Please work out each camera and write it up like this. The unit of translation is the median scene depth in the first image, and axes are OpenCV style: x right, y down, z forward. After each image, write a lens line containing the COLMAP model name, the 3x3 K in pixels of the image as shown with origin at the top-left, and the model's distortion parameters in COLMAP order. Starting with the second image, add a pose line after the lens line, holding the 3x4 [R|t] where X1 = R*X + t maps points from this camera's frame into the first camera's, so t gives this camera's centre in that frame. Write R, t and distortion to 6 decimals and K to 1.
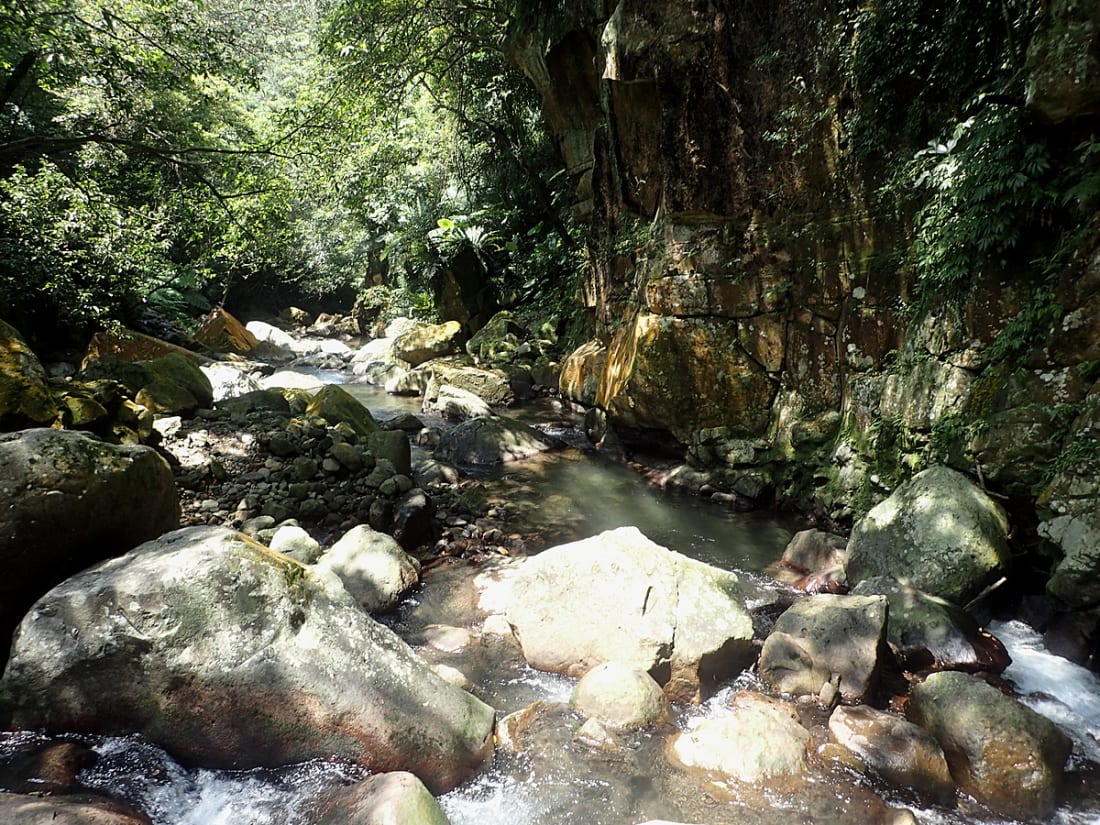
lens RADIAL K [[828.6, 0, 551.0], [0, 828.6, 401.2], [0, 0, 1]] dist [0.008016, -0.051028]
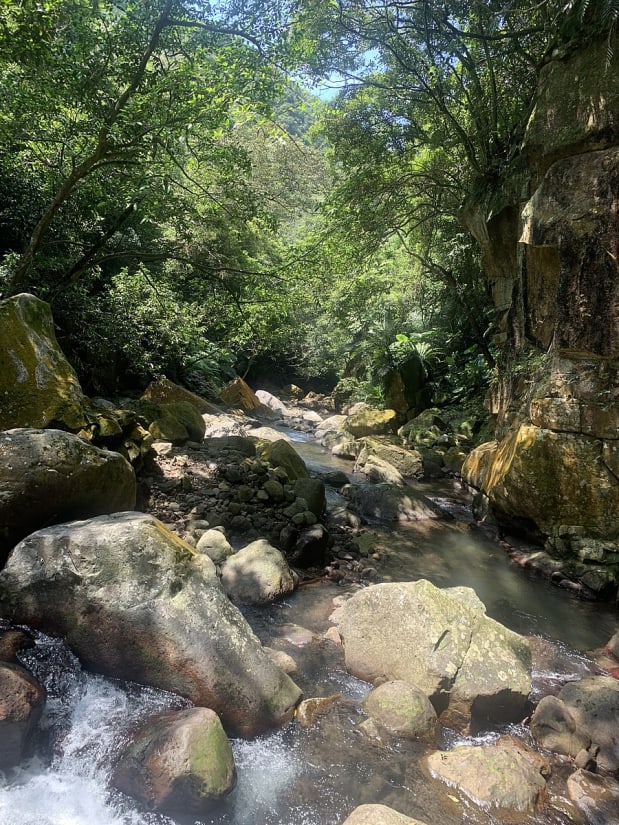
lens RADIAL K [[726.7, 0, 450.2], [0, 726.7, 411.8], [0, 0, 1]] dist [0.014565, -0.053274]
pose [[0.947218, 0.139775, -0.288516, 0.338787], [-0.173161, 0.980444, -0.093510, -0.000626], [0.269804, 0.138534, 0.952898, -0.090034]]
